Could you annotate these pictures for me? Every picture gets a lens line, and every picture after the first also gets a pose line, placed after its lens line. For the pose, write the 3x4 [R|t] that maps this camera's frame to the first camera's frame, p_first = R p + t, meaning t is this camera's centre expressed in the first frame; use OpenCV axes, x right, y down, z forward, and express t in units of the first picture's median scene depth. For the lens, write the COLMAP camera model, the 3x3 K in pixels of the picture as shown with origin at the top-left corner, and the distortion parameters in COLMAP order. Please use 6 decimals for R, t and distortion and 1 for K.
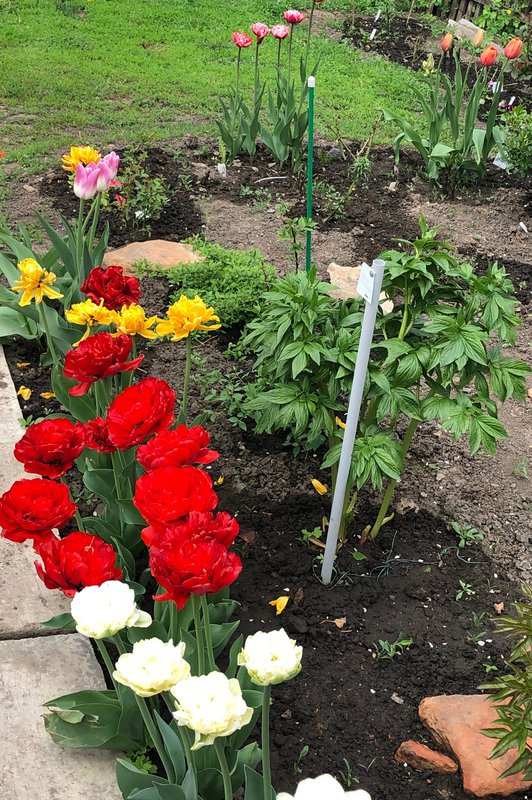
lens RADIAL K [[1120.8, 0, 267.3], [0, 1120.8, 400.0], [0, 0, 1]] dist [0.004114, 0.000000]
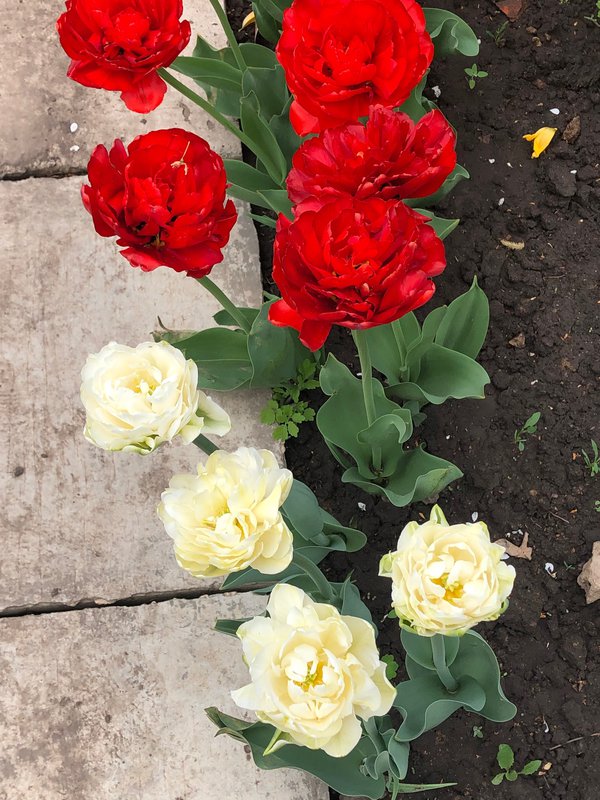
lens RADIAL K [[1123.9, 0, 293.8], [0, 1123.9, 398.6], [0, 0, 1]] dist [0.042294, 0.000000]
pose [[0.974999, 0.146679, -0.166919, 0.003562], [-0.027801, 0.825802, 0.563275, -0.063198], [0.220462, -0.544552, 0.809234, 0.368658]]
